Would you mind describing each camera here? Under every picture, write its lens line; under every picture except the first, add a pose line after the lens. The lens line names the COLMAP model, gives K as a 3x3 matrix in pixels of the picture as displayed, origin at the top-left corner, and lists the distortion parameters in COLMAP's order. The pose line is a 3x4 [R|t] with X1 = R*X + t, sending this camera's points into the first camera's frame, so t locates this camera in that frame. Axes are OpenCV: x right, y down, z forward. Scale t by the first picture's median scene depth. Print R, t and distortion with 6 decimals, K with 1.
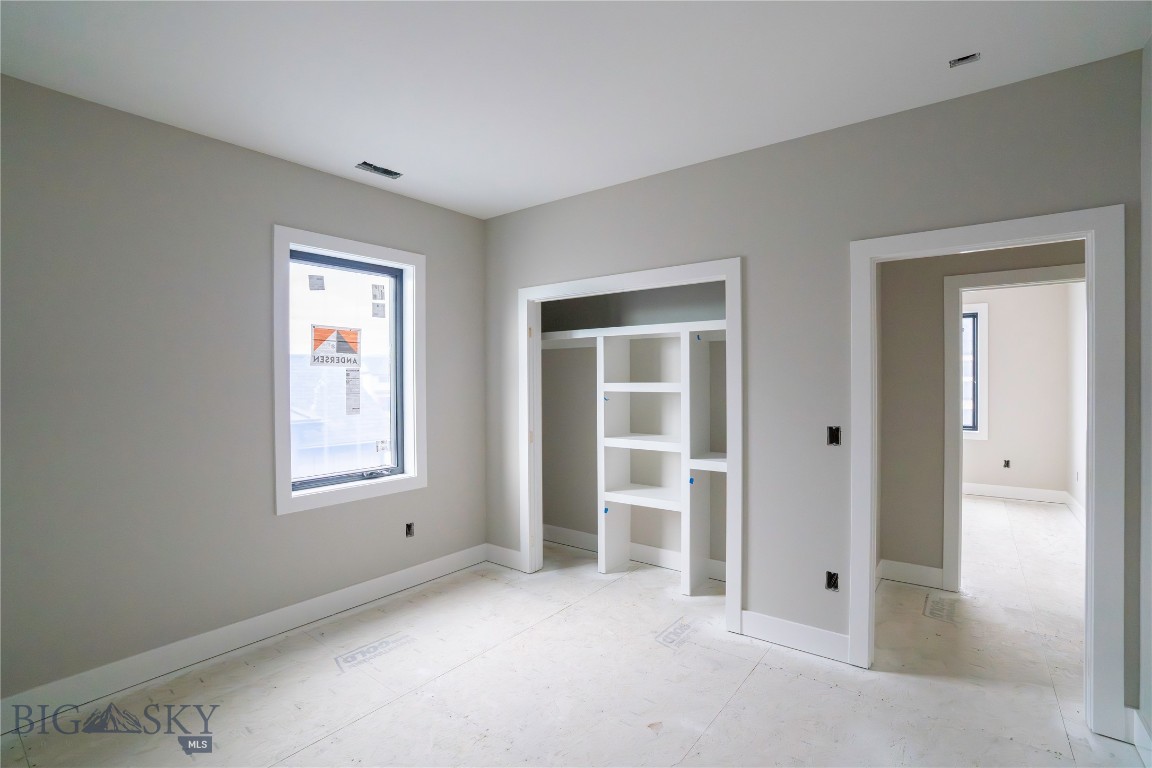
lens RADIAL K [[546.8, 0, 579.1], [0, 546.8, 378.5], [0, 0, 1]] dist [-0.026594, 0.008497]
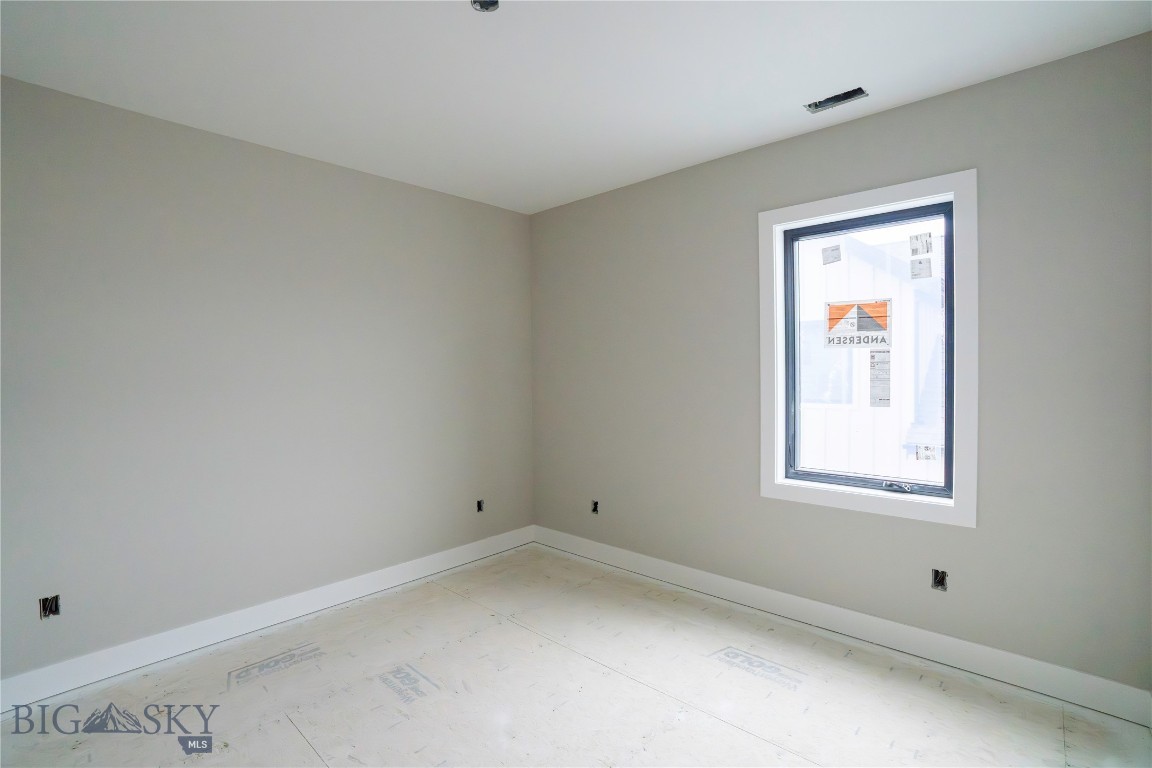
lens RADIAL K [[546.8, 0, 567.9], [0, 546.8, 378.3], [0, 0, 1]] dist [-0.026594, 0.008497]
pose [[-0.095502, 0.019594, -0.995236, 0.432250], [0.008754, 0.999784, 0.018844, 0.005239], [0.995391, -0.006912, -0.095652, 0.629404]]
